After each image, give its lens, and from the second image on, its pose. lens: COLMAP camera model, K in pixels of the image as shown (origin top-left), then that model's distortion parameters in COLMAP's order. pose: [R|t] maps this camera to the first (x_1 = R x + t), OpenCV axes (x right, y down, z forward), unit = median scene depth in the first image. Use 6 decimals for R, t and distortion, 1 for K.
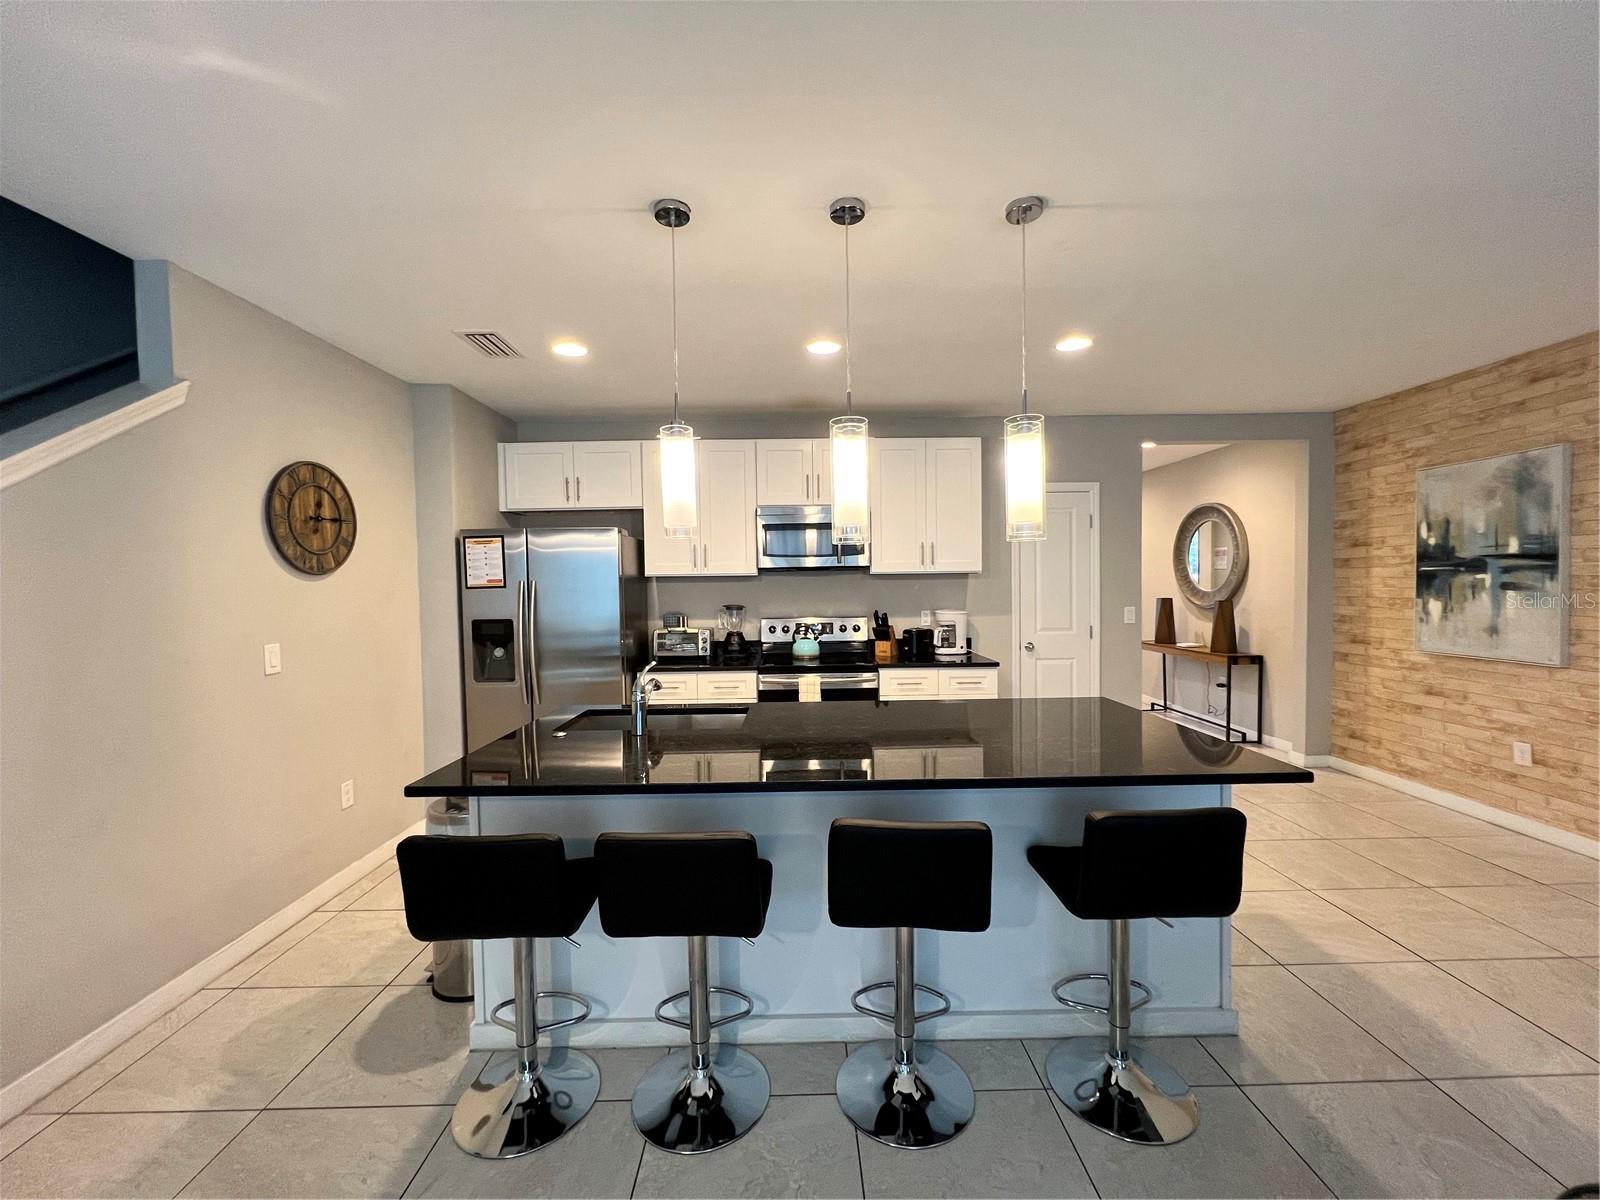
lens RADIAL K [[636.3, 0, 800.0], [0, 636.3, 600.0], [0, 0, 1]] dist [0.000026, 0.000196]
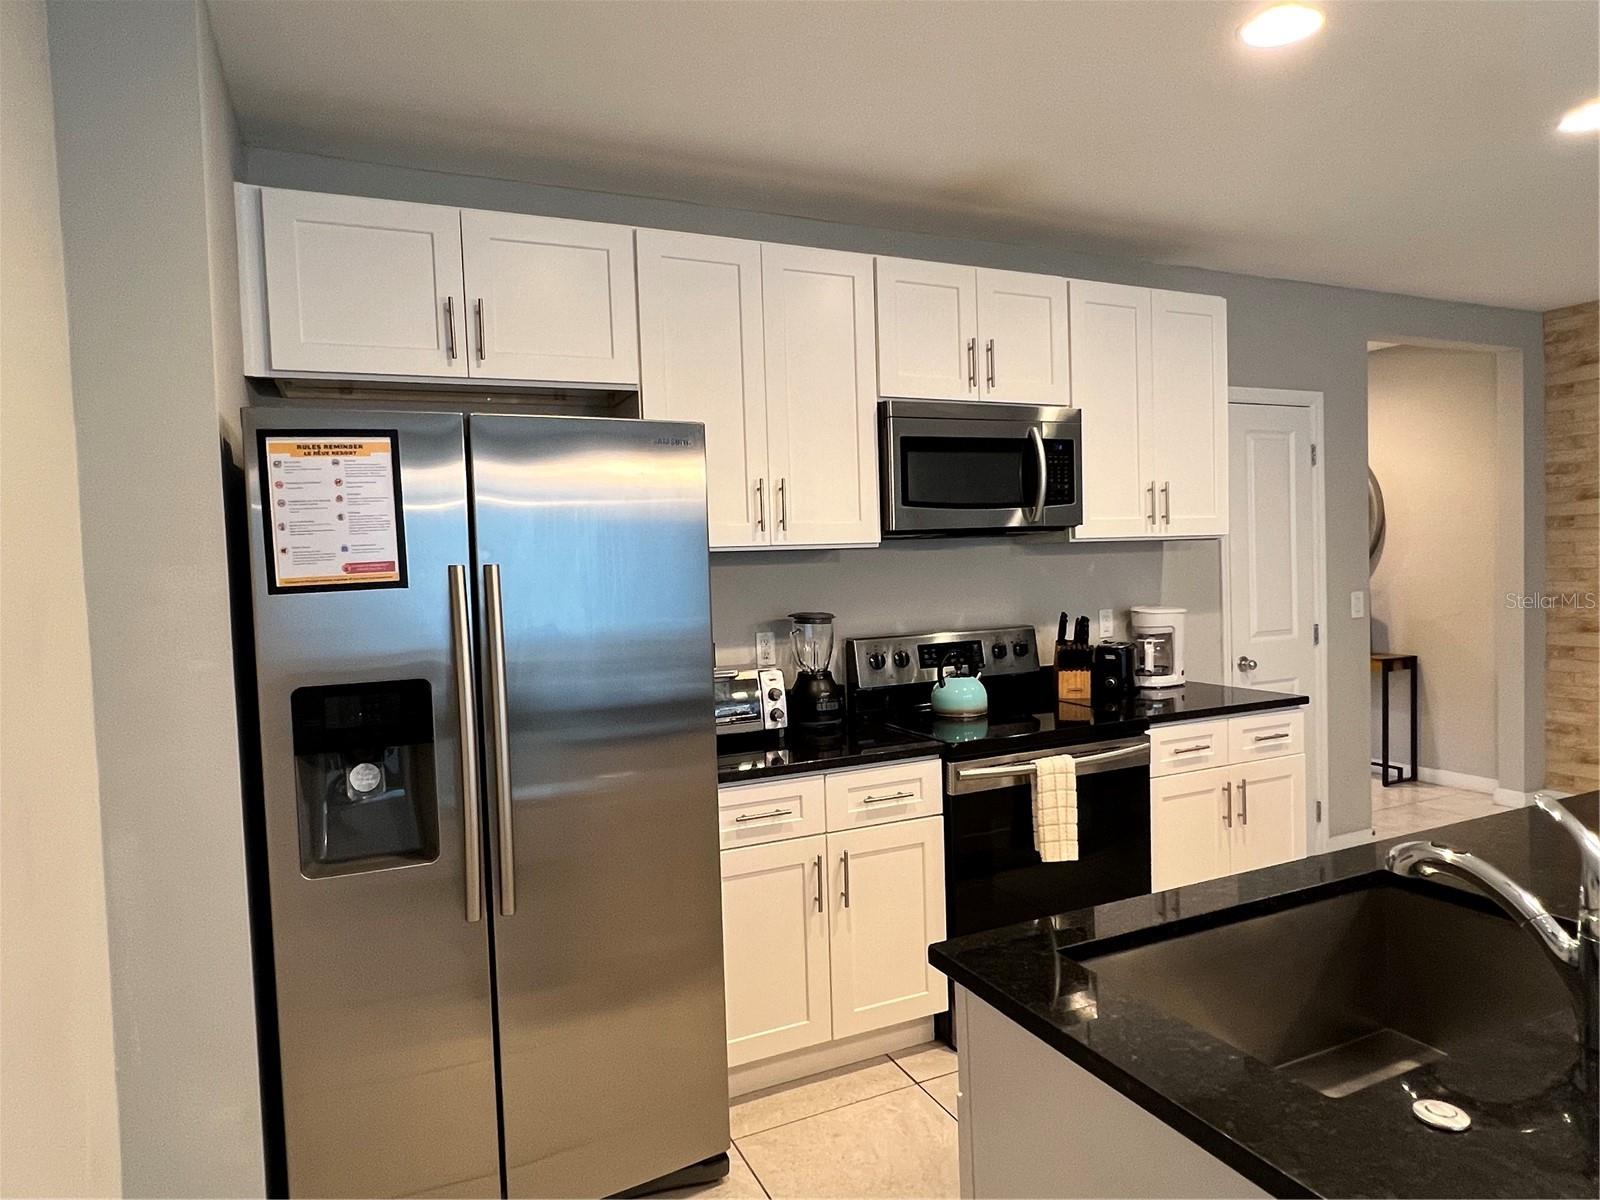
lens RADIAL K [[961.4, 0, 800.0], [0, 961.4, 600.0], [0, 0, 1]] dist [-0.008535, -0.001337]
pose [[0.913290, -0.033824, 0.405902, -0.409761], [0.033458, 0.999408, 0.008001, -0.007775], [-0.405933, 0.006273, 0.913881, 0.384933]]
